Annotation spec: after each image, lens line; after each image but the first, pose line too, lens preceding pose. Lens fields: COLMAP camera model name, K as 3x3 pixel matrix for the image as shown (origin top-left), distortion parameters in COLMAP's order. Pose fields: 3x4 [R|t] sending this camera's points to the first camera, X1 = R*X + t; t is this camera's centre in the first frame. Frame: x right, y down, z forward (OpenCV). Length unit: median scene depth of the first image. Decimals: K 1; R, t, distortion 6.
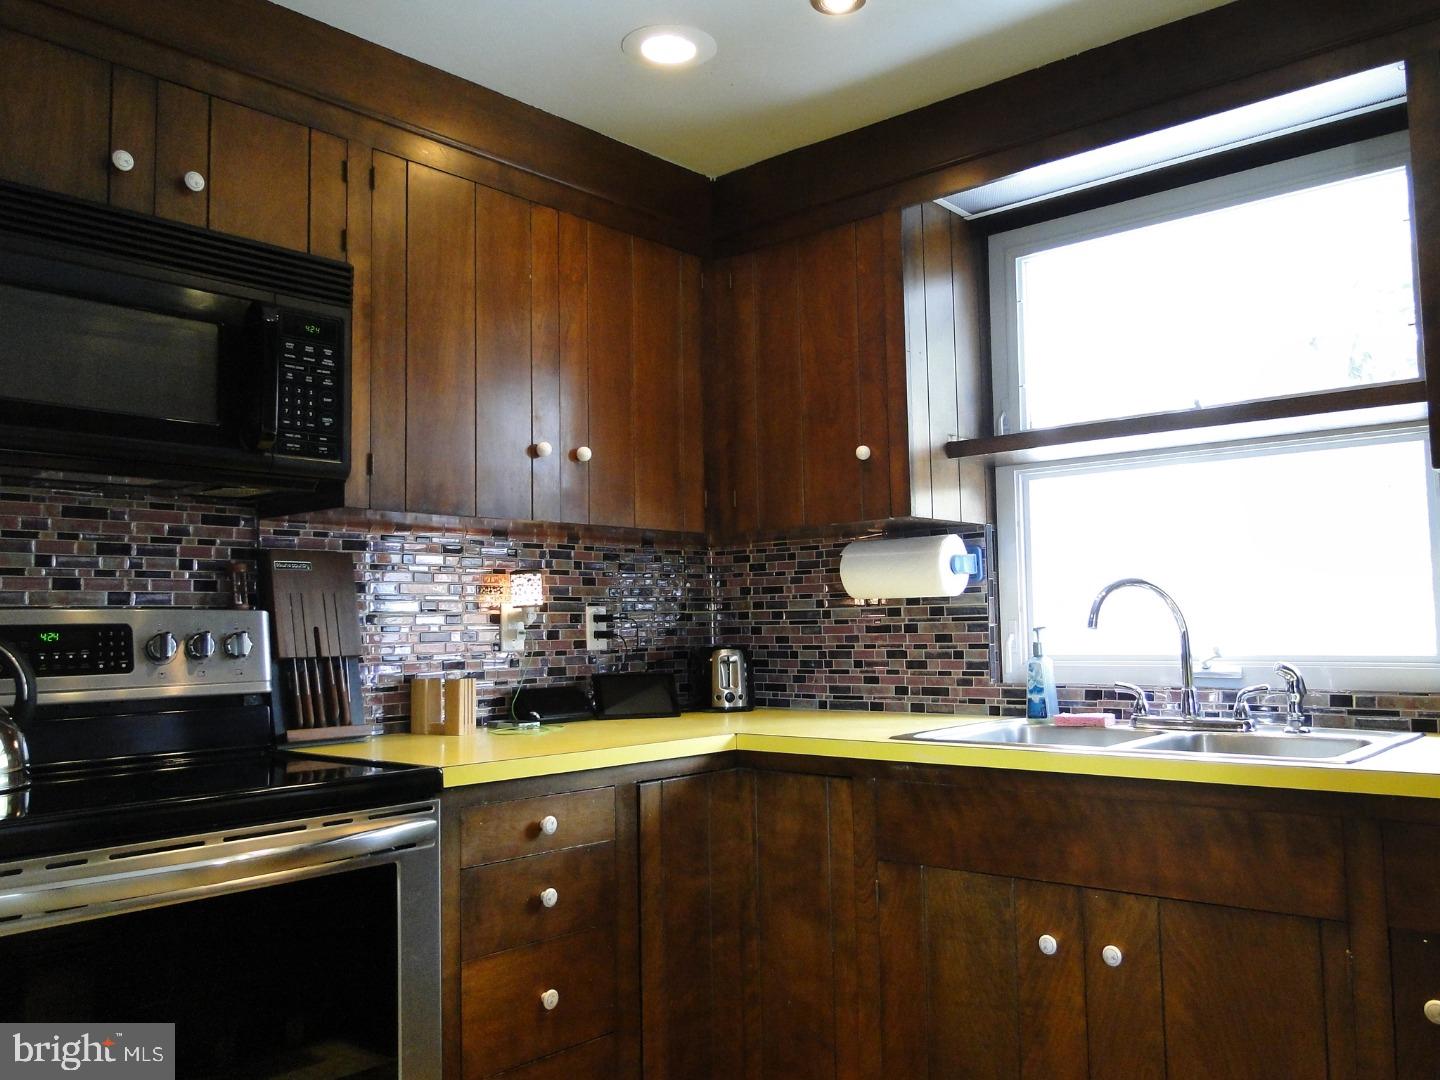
lens RADIAL K [[1216.6, 0, 704.3], [0, 1216.6, 543.9], [0, 0, 1]] dist [0.055157, -0.001514]
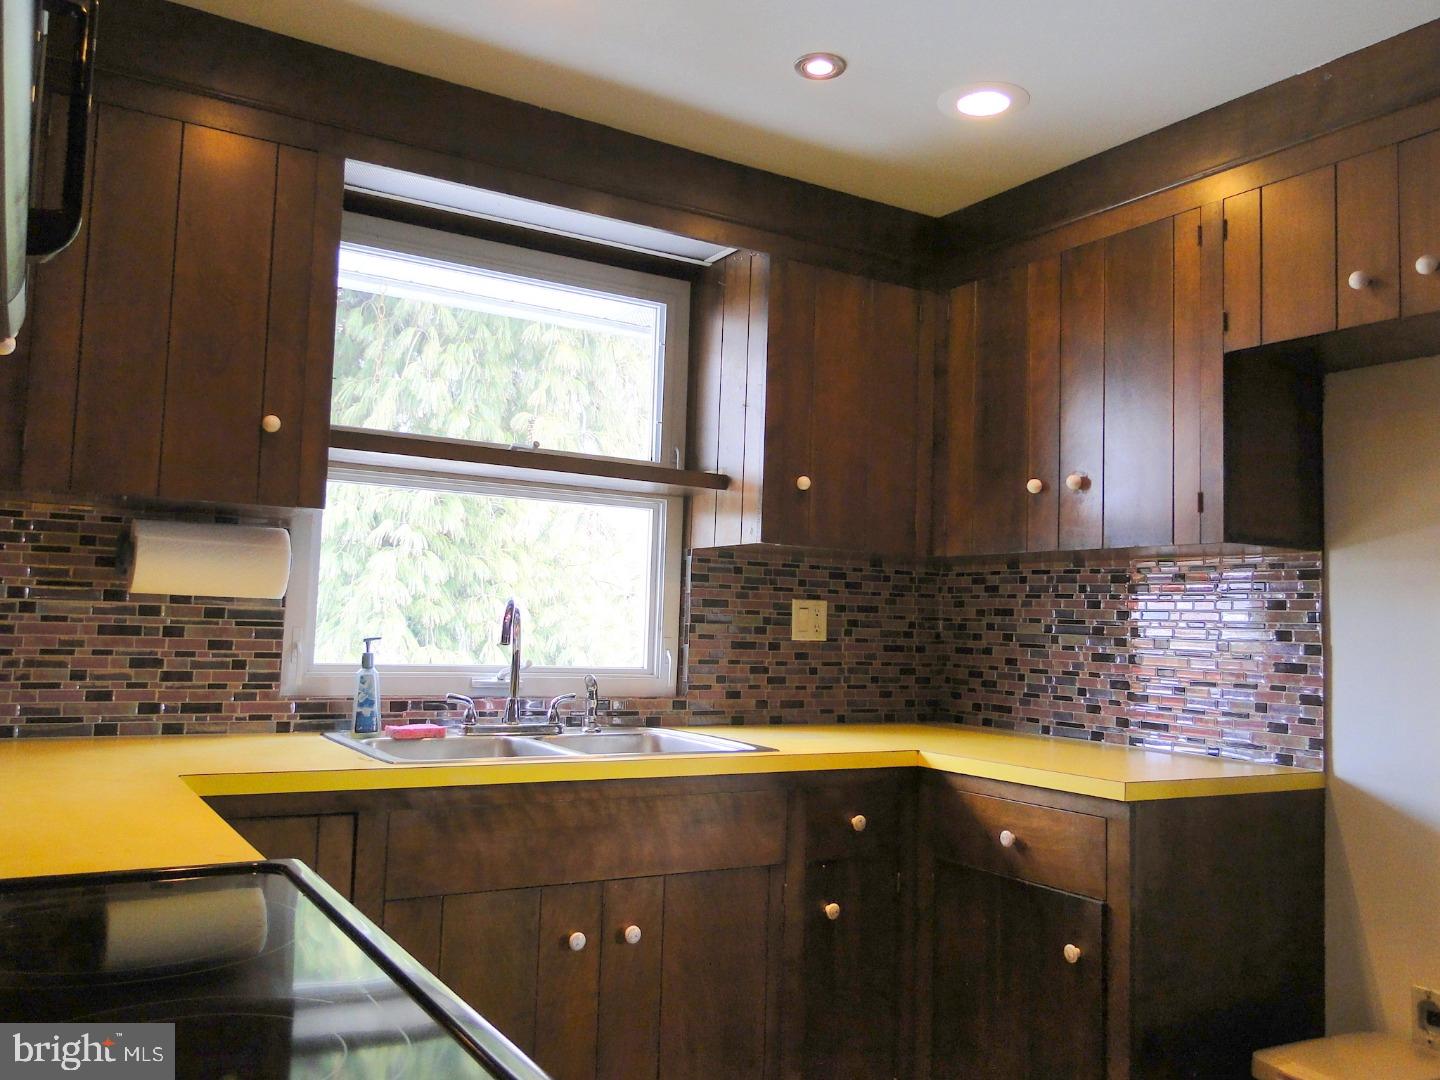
lens RADIAL K [[1181.4, 0, 724.0], [0, 1181.4, 530.4], [0, 0, 1]] dist [-0.004540, -0.007087]
pose [[0.300144, 0.116437, 0.946761, -0.574894], [-0.097537, 0.991066, -0.090965, 0.045740], [-0.948894, -0.065042, 0.308820, 0.494164]]
